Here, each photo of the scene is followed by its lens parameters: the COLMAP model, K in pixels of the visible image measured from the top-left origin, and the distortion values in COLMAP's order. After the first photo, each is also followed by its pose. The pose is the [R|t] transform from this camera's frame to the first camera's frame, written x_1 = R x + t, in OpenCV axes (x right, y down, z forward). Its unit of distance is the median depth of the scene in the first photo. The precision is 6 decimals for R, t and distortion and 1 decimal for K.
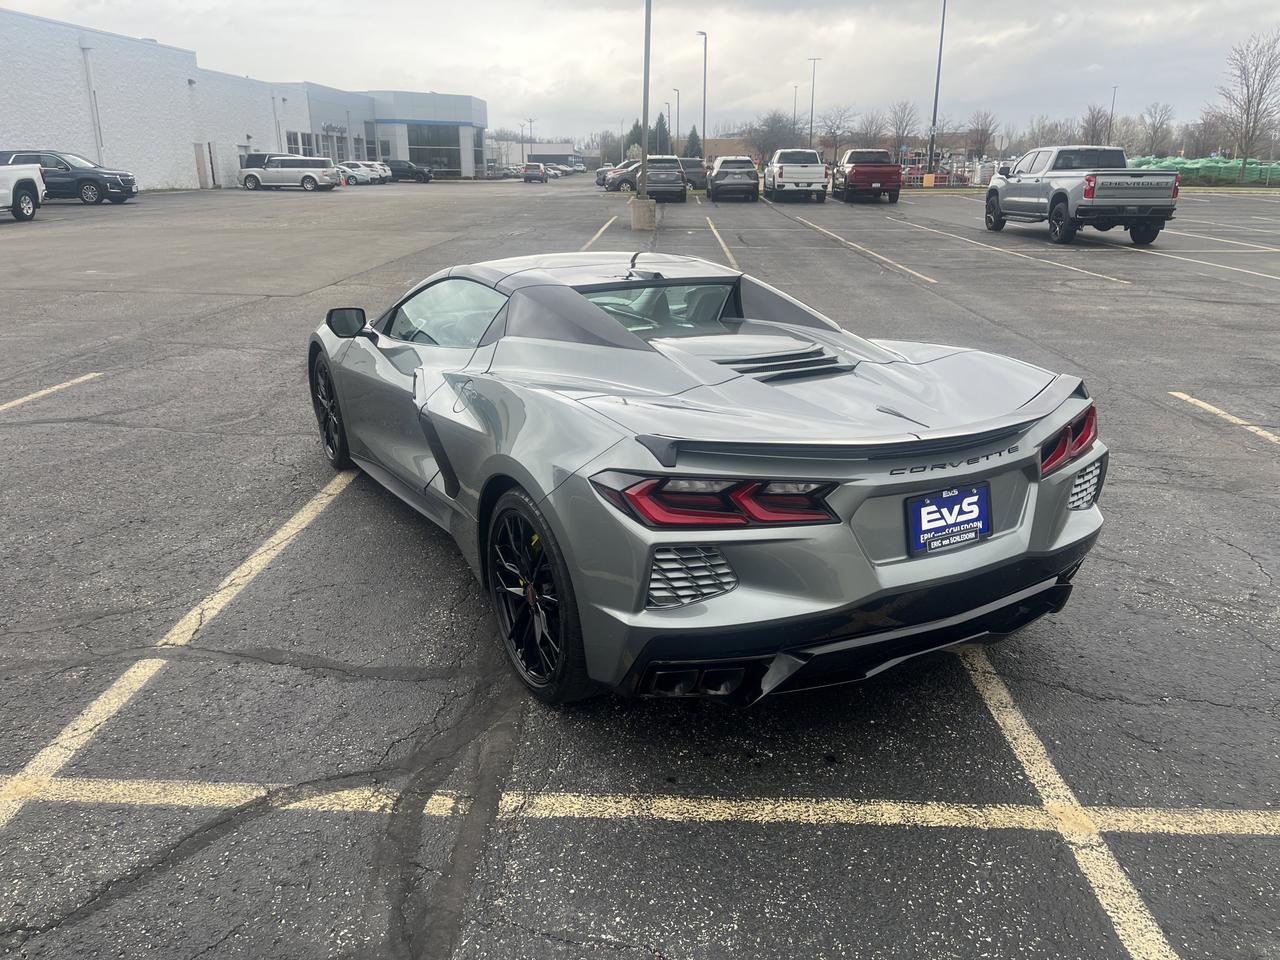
lens RADIAL K [[963.2, 0, 681.4], [0, 963.2, 457.5], [0, 0, 1]] dist [0.055610, -0.067384]
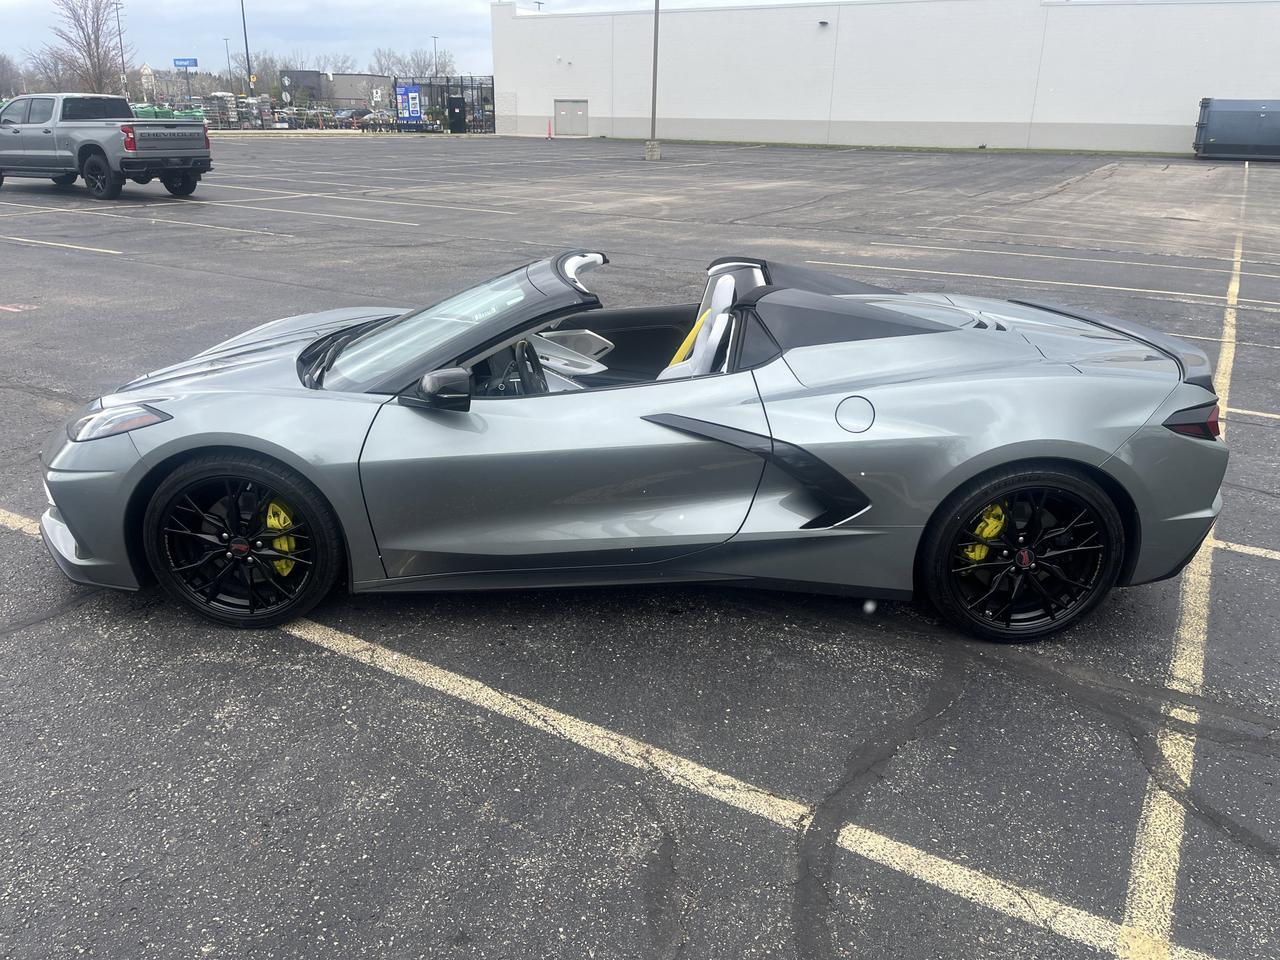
lens RADIAL K [[961.1, 0, 589.5], [0, 961.1, 479.1], [0, 0, 1]] dist [0.066096, -0.087928]
pose [[0.514045, -0.295978, 0.805081, -1.178988], [0.233459, 0.951425, 0.200716, -0.263388], [-0.825382, 0.084776, 0.558174, 0.706224]]
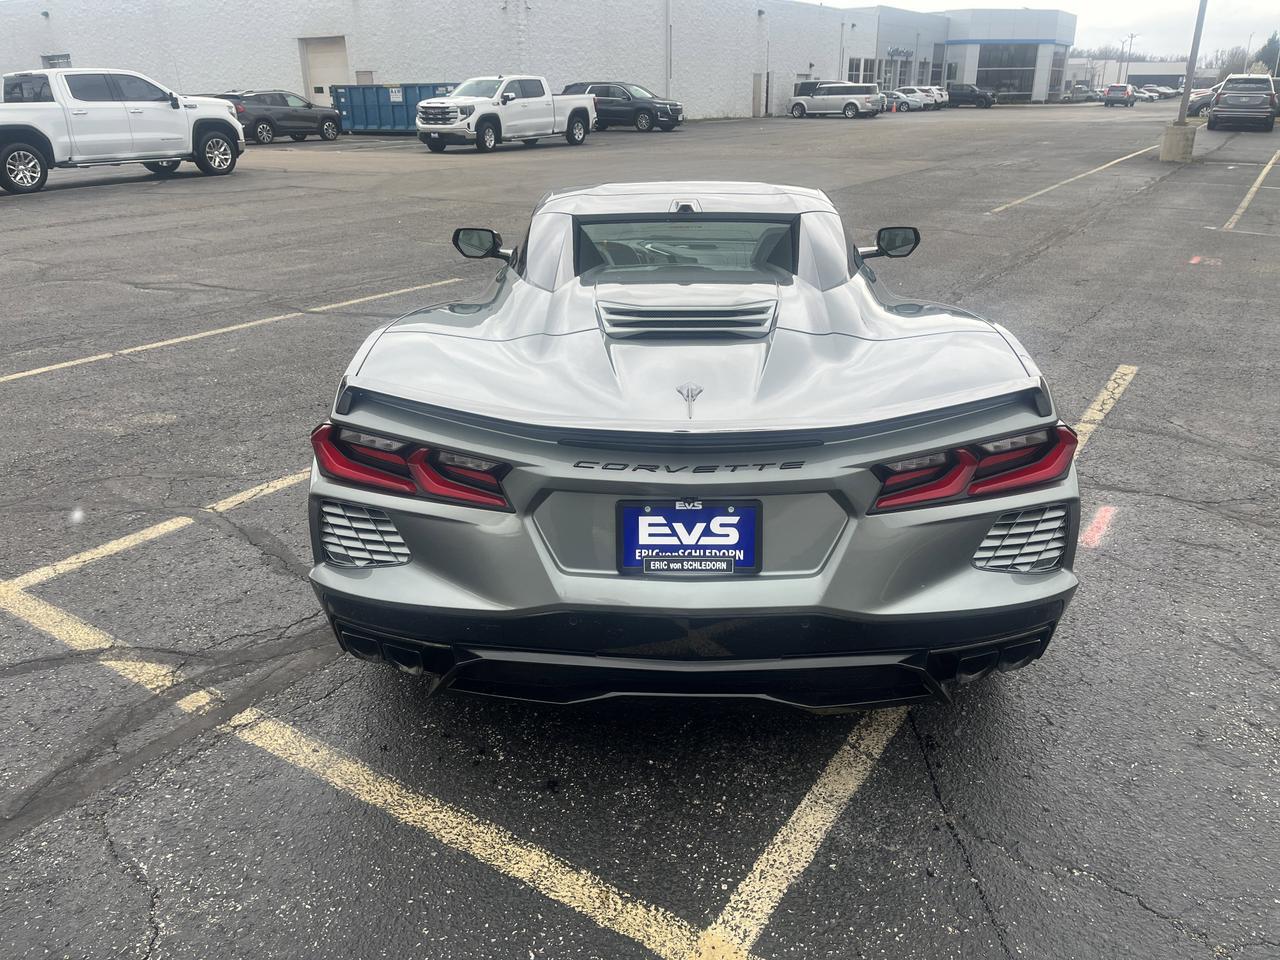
lens RADIAL K [[981.1, 0, 676.8], [0, 981.1, 471.4], [0, 0, 1]] dist [0.077417, -0.112010]
pose [[0.851245, 0.174502, -0.494905, 0.497920], [-0.137254, 0.984299, 0.110982, -0.057713], [0.506501, -0.026546, 0.861831, 0.243865]]
